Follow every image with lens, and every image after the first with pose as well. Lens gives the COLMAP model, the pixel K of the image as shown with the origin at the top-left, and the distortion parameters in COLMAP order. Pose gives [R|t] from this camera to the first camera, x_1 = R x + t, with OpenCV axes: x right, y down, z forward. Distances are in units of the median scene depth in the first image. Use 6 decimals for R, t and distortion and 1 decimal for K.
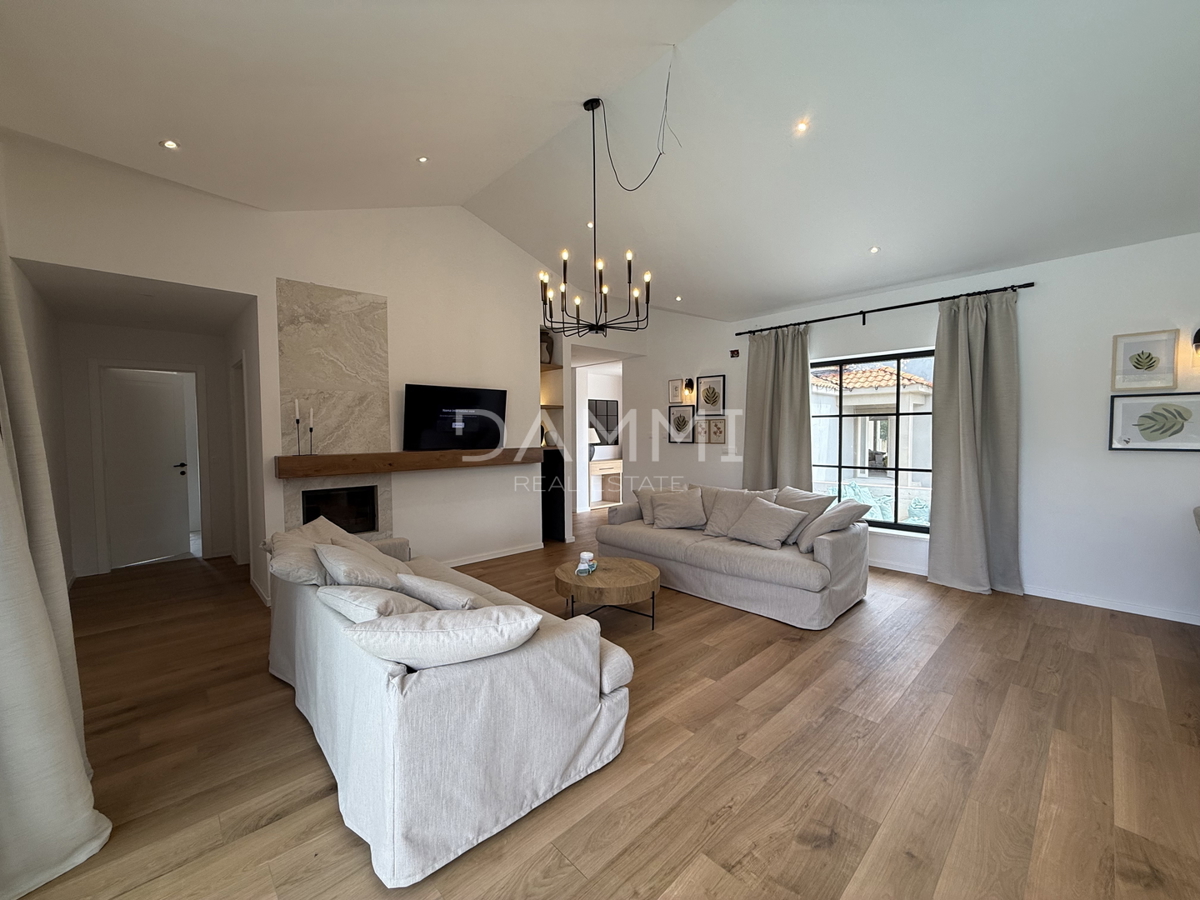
lens RADIAL K [[470.1, 0, 638.5], [0, 470.1, 449.9], [0, 0, 1]] dist [0.001857, 0.000364]
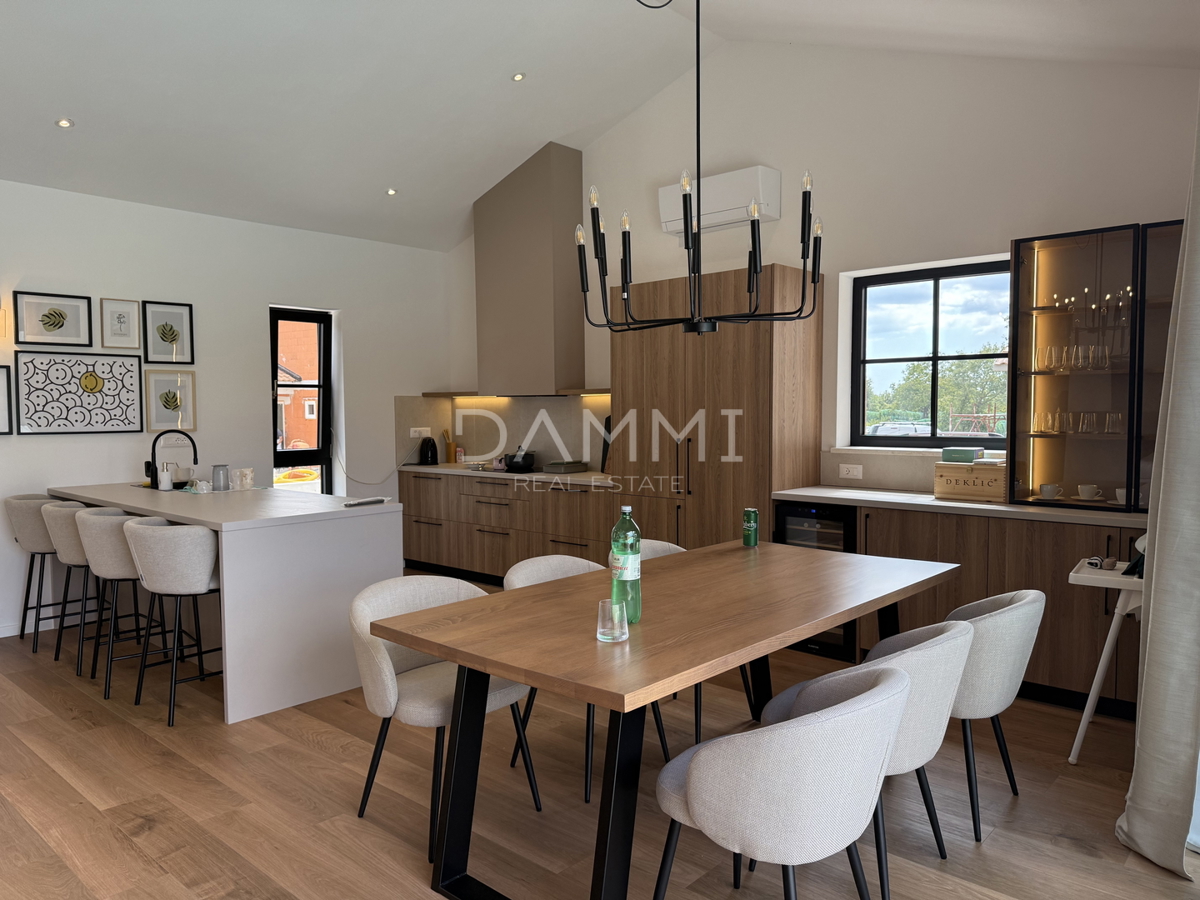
lens RADIAL K [[840.8, 0, 597.6], [0, 840.8, 451.5], [0, 0, 1]] dist [0.000439, -0.001355]
pose [[-0.059056, -0.051828, 0.996908, -0.719695], [0.042214, 0.997628, 0.054366, 0.021143], [-0.997362, 0.045294, -0.056728, 0.064151]]
